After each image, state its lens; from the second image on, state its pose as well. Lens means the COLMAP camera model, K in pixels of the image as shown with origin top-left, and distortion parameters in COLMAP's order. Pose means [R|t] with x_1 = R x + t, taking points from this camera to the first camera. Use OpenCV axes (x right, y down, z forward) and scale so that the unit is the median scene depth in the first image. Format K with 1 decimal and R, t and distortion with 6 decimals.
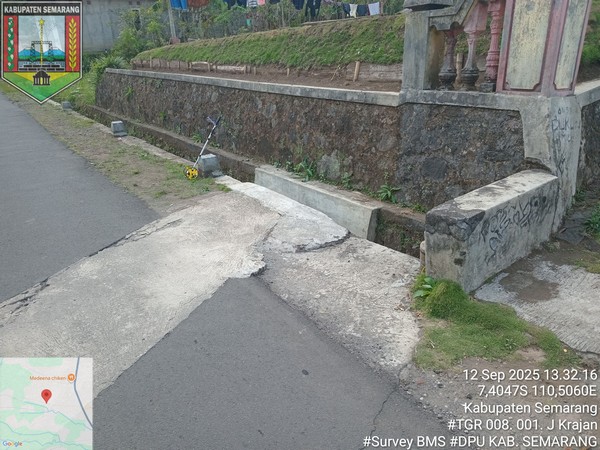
lens RADIAL K [[443.5, 0, 300.0], [0, 443.5, 225.0], [0, 0, 1]] dist [0.063227, -0.094835]
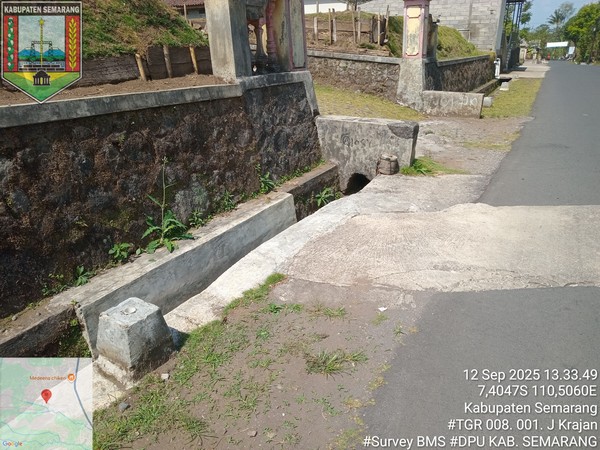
lens RADIAL K [[443.5, 0, 300.0], [0, 443.5, 225.0], [0, 0, 1]] dist [0.063227, -0.094835]
pose [[-0.425395, -0.286747, 0.858379, -0.942209], [0.362299, 0.815201, 0.451871, -0.553926], [-0.829324, 0.503214, -0.242894, 1.650754]]
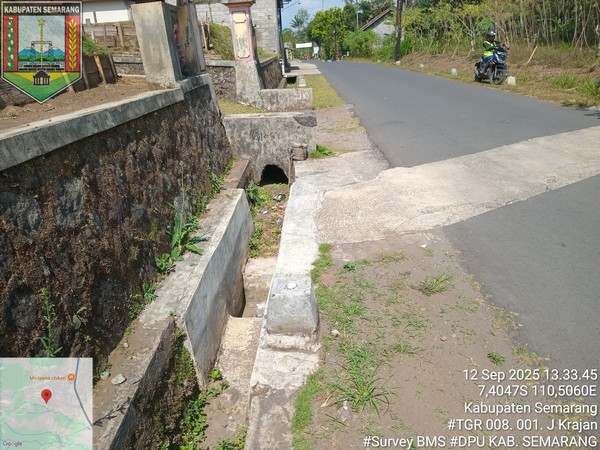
lens RADIAL K [[443.5, 0, 300.0], [0, 443.5, 225.0], [0, 0, 1]] dist [0.063227, -0.094835]
pose [[-0.798964, -0.139829, 0.584897, -0.743761], [0.302532, 0.747108, 0.591864, -0.721350], [-0.519741, 0.649828, -0.554610, 2.049194]]
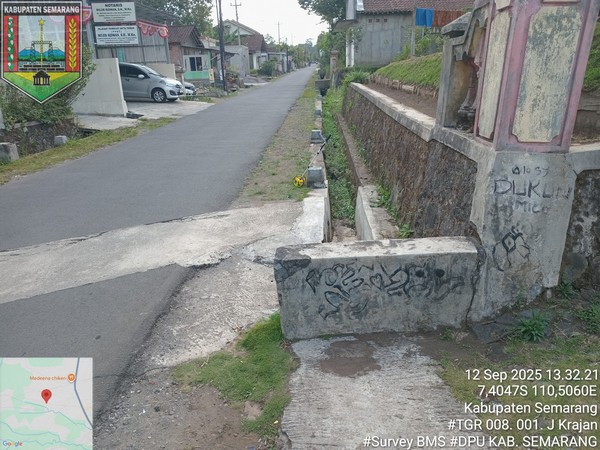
lens RADIAL K [[443.5, 0, 300.0], [0, 443.5, 225.0], [0, 0, 1]] dist [0.063227, -0.094835]
pose [[0.787480, 0.217123, -0.576830, 0.744283], [-0.229961, 0.971817, 0.051860, -0.117487], [0.571833, 0.091810, 0.815216, 0.171515]]
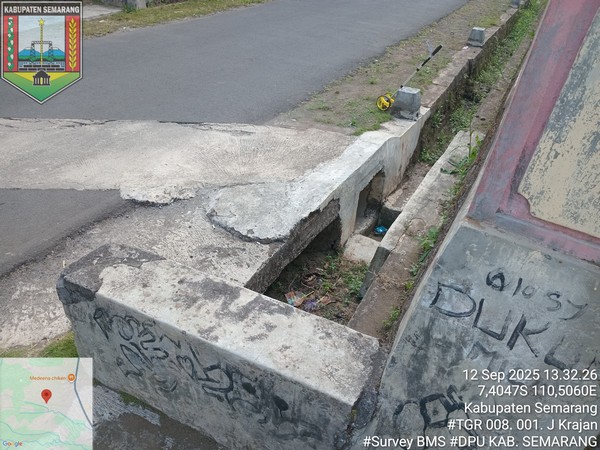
lens RADIAL K [[443.5, 0, 300.0], [0, 443.5, 225.0], [0, 0, 1]] dist [0.063227, -0.094835]
pose [[0.437625, 0.559950, -0.703520, 0.710590], [-0.400504, 0.821909, 0.405046, -0.353913], [0.805035, 0.104505, 0.583950, 0.699375]]
